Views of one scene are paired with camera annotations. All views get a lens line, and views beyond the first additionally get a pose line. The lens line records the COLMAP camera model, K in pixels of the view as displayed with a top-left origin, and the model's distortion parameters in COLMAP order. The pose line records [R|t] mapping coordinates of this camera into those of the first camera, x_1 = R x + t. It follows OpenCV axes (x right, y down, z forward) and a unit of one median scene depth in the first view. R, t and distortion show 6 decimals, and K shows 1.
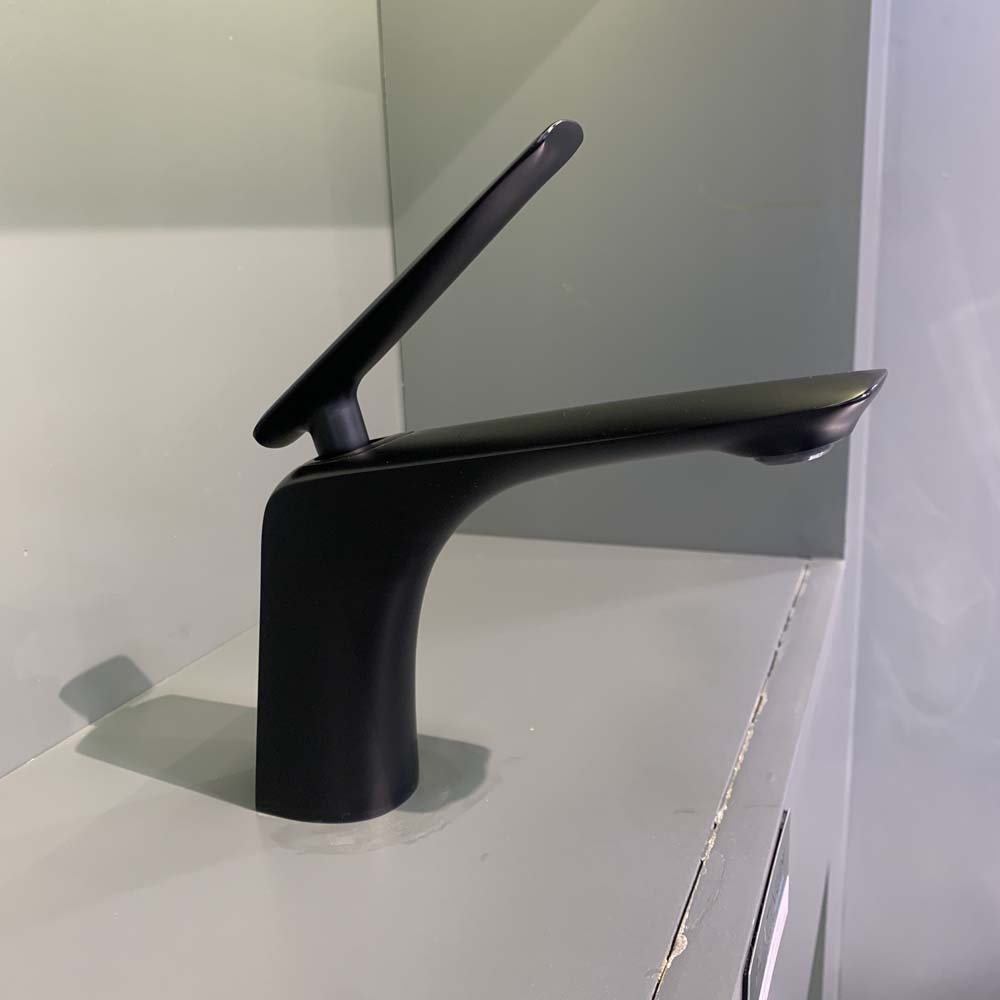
lens RADIAL K [[1049.9, 0, 504.3], [0, 1049.9, 508.0], [0, 0, 1]] dist [-0.005097, -0.015268]
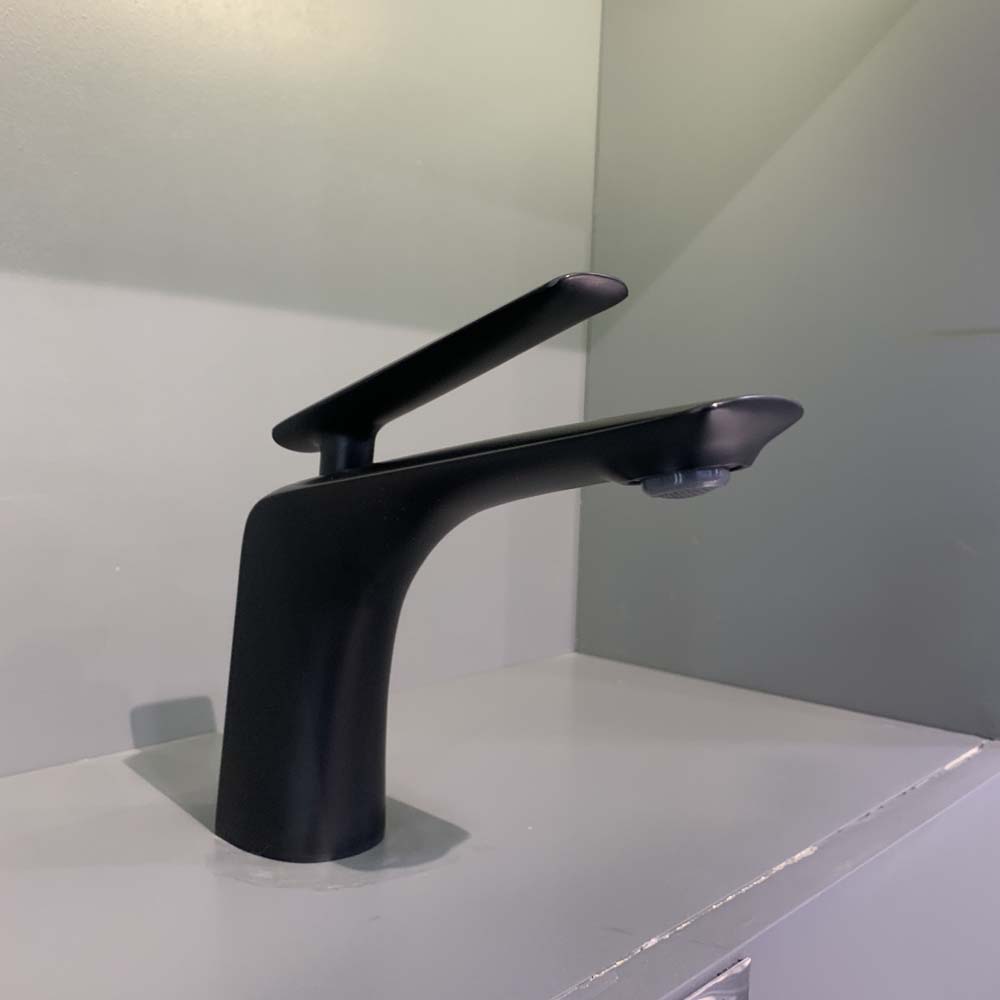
lens RADIAL K [[1049.9, 0, 504.3], [0, 1049.9, 508.0], [0, 0, 1]] dist [-0.005097, -0.015268]
pose [[0.928857, 0.089777, -0.359395, 0.352738], [-0.155959, 0.974789, -0.159572, 0.100993], [0.336008, 0.204271, 0.919441, 0.105876]]
